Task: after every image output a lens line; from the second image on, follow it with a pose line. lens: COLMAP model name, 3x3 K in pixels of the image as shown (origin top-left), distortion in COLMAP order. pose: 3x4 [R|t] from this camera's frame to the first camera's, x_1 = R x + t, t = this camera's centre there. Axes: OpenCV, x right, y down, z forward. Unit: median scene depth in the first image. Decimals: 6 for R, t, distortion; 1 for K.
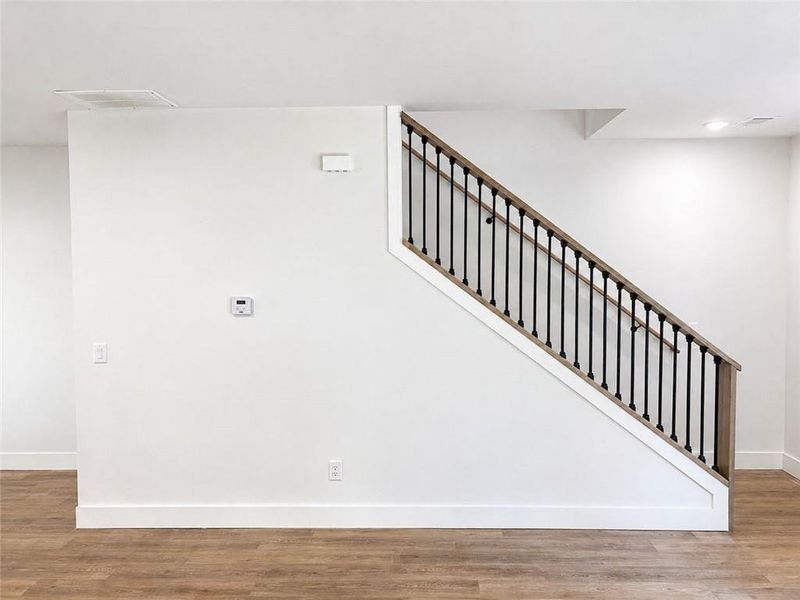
lens RADIAL K [[606.5, 0, 402.8], [0, 606.5, 289.4], [0, 0, 1]] dist [0.023568, -0.008238]
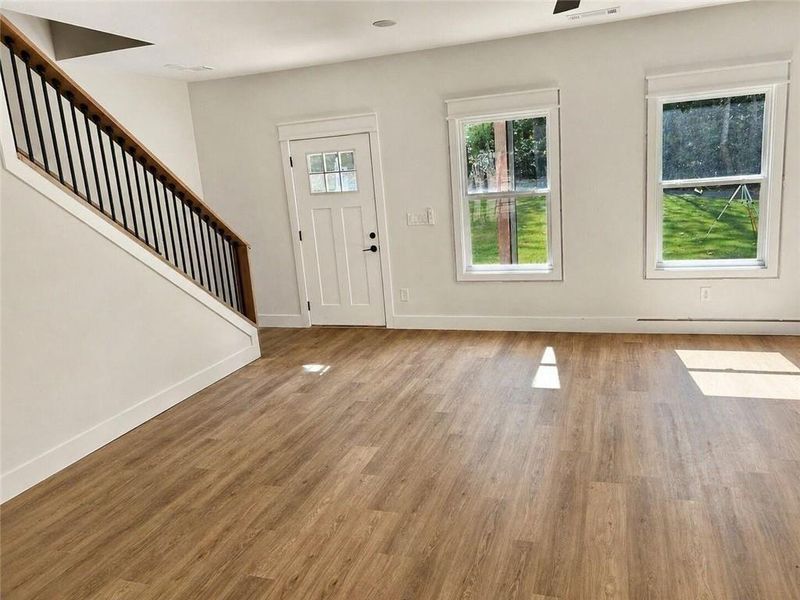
lens RADIAL K [[590.7, 0, 397.5], [0, 590.7, 297.0], [0, 0, 1]] dist [0.111898, -0.134021]
pose [[0.314250, -0.211783, 0.925416, -0.694215], [0.123961, 0.975607, 0.181175, 0.032956], [-0.941212, 0.057781, 0.332837, 0.204603]]
